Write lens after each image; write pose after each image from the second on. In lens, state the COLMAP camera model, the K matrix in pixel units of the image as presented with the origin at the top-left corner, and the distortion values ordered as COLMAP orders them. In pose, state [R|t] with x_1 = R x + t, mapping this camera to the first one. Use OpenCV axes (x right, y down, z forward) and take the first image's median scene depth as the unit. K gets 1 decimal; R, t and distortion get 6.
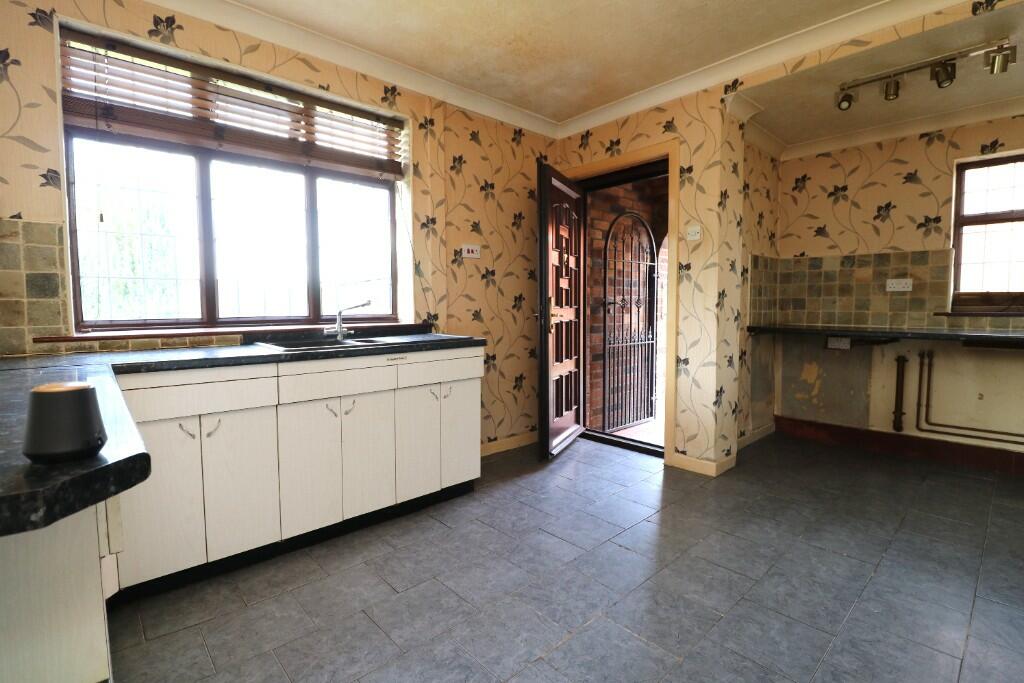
lens RADIAL K [[485.7, 0, 512.0], [0, 485.7, 341.5], [0, 0, 1]] dist [-0.001578, -0.000208]
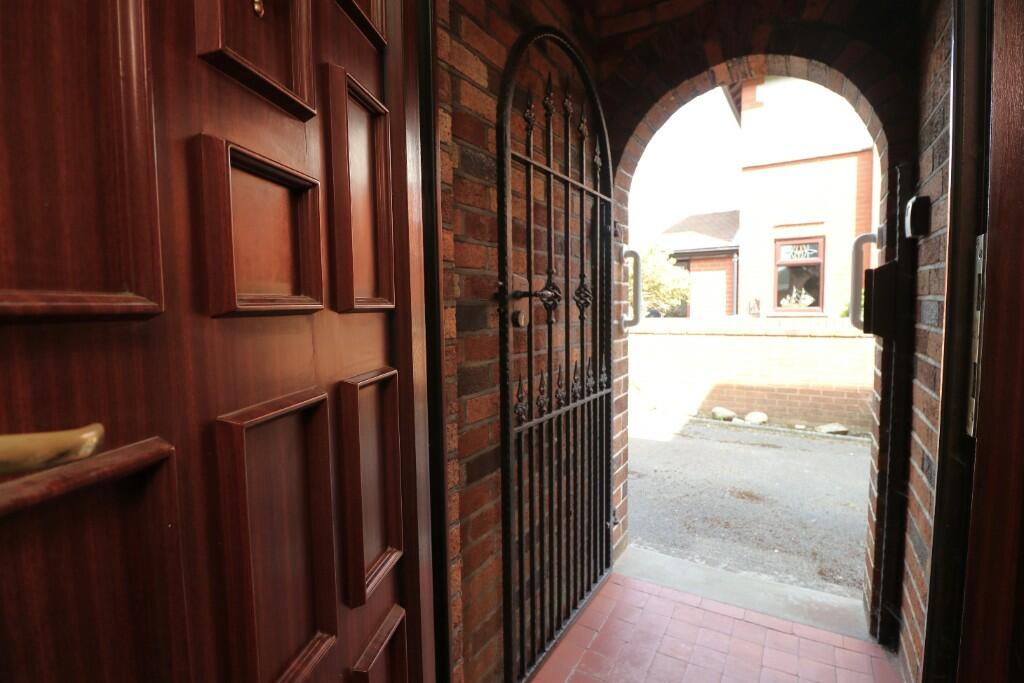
lens RADIAL K [[485.7, 0, 512.0], [0, 485.7, 341.5], [0, 0, 1]] dist [-0.001578, -0.000208]
pose [[0.962218, -0.025862, 0.271049, 0.110298], [0.026990, 0.999636, -0.000435, -0.047856], [-0.270939, 0.007734, 0.962565, 0.690666]]
